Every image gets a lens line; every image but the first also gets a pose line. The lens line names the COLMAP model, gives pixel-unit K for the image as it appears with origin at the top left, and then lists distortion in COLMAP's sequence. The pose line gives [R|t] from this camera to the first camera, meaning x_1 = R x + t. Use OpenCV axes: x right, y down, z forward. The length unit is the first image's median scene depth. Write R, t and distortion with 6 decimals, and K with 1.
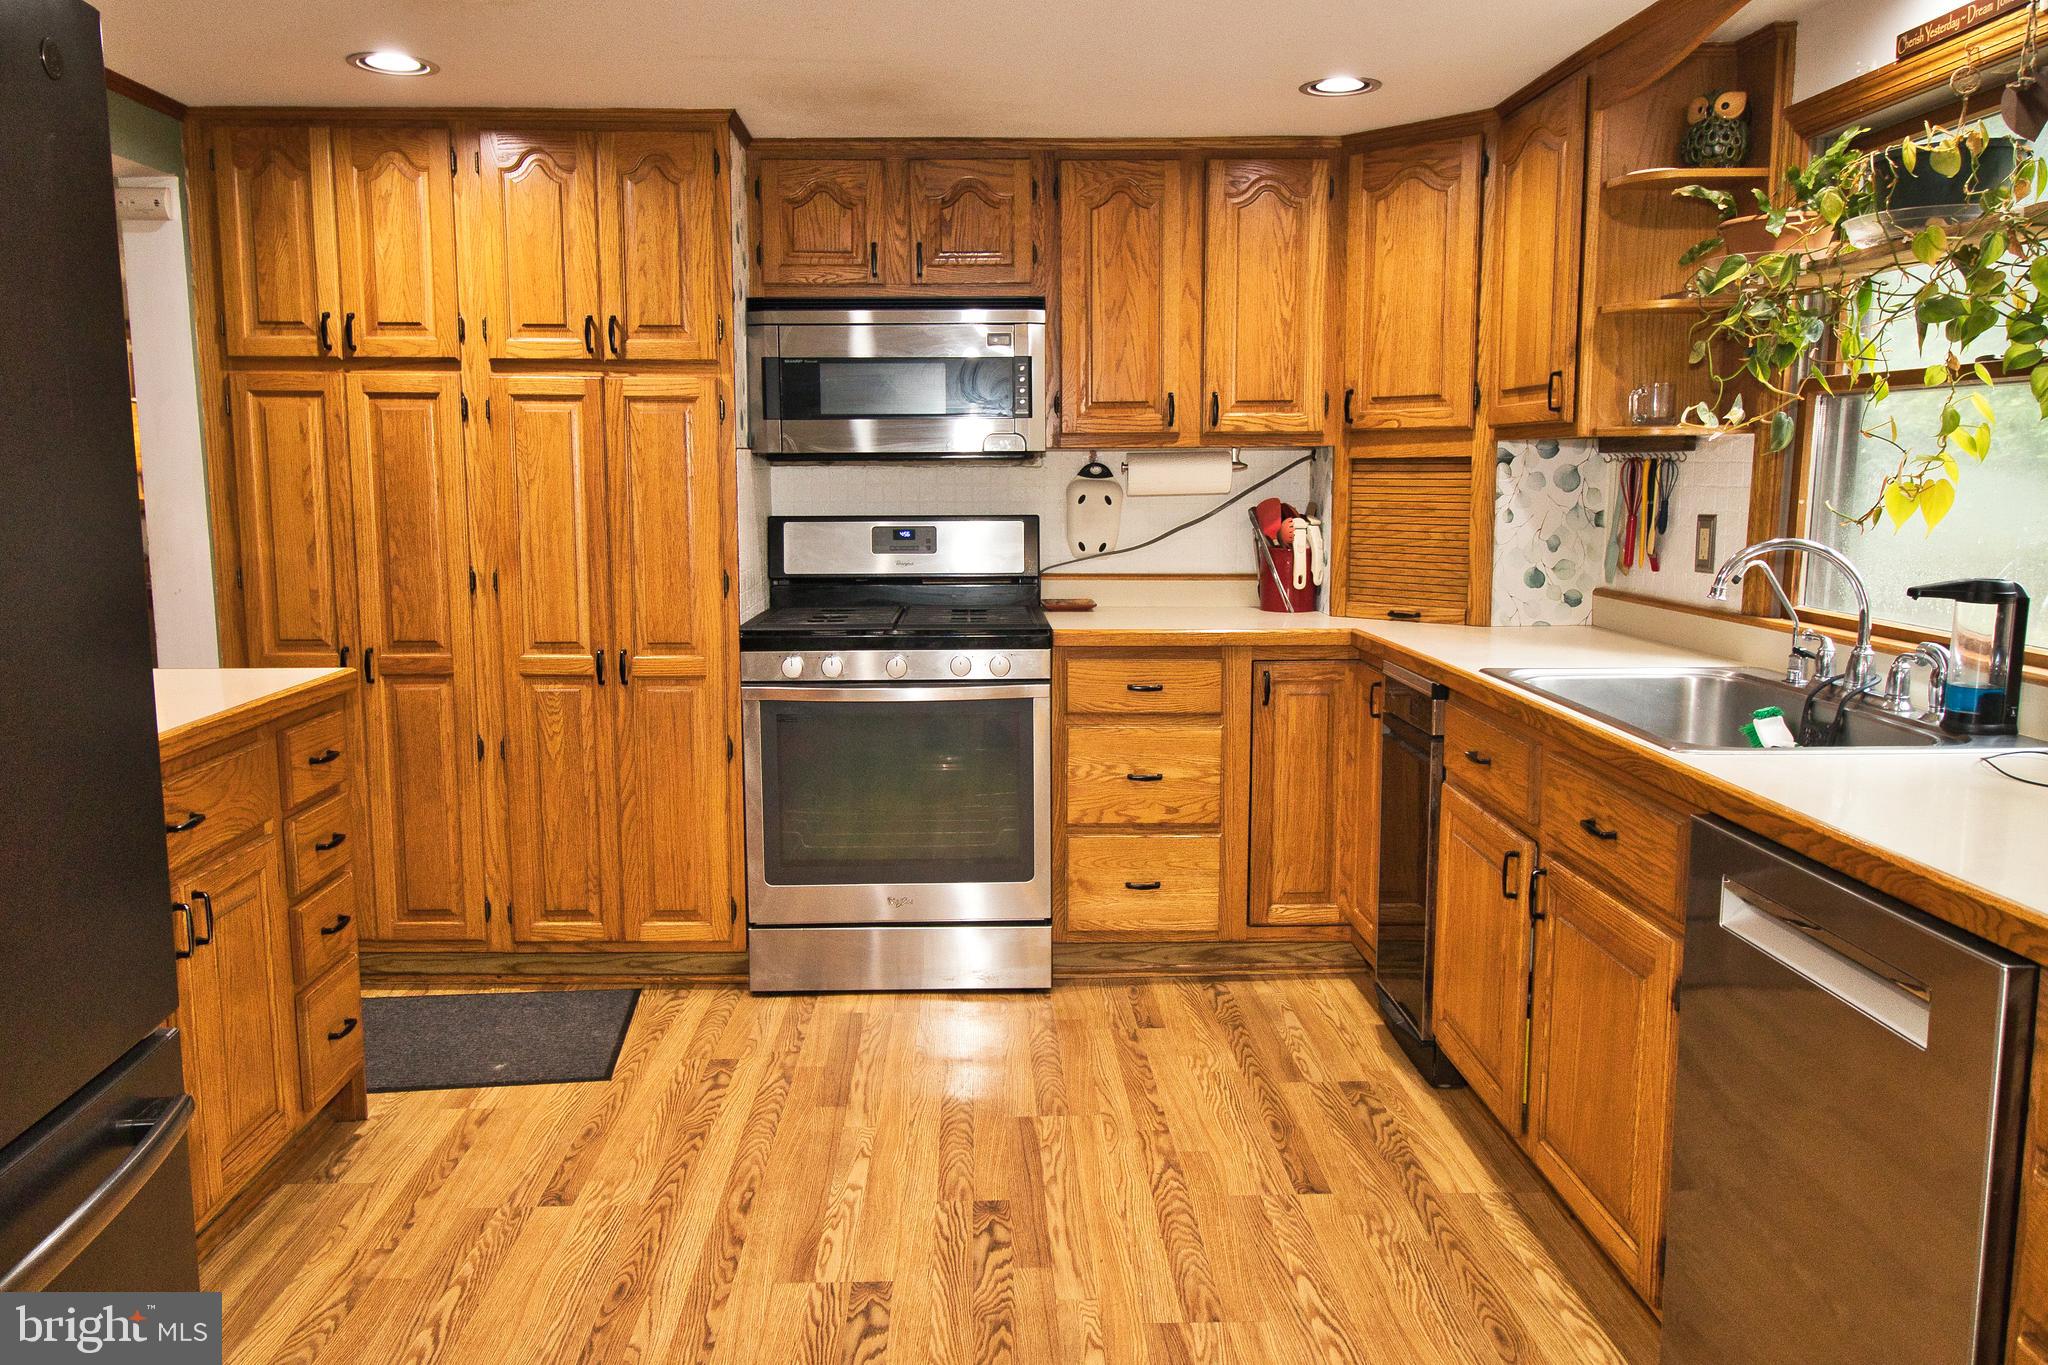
lens RADIAL K [[1523.5, 0, 1026.3], [0, 1523.5, 680.3], [0, 0, 1]] dist [0.003576, -0.000085]
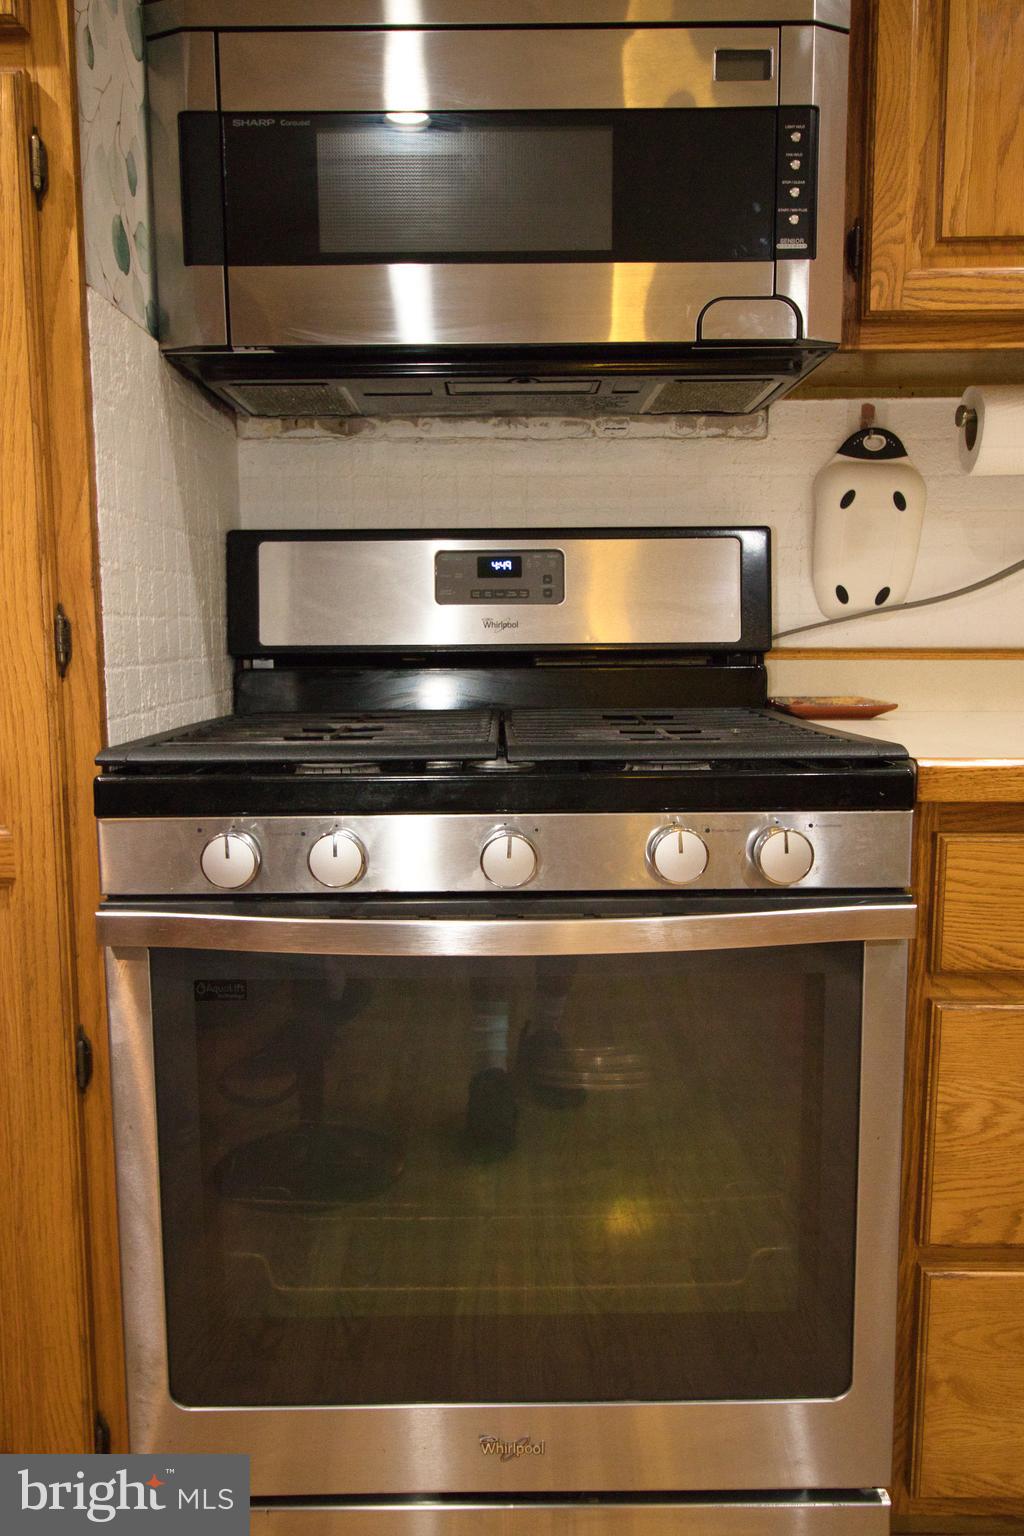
lens RADIAL K [[1142.6, 0, 508.7], [0, 1142.6, 768.4], [0, 0, 1]] dist [0.003576, -0.000085]
pose [[0.999604, -0.001196, -0.028110, -0.072616], [0.000701, 0.999845, -0.017601, -0.024639], [0.028127, 0.017574, 0.999450, 0.680024]]
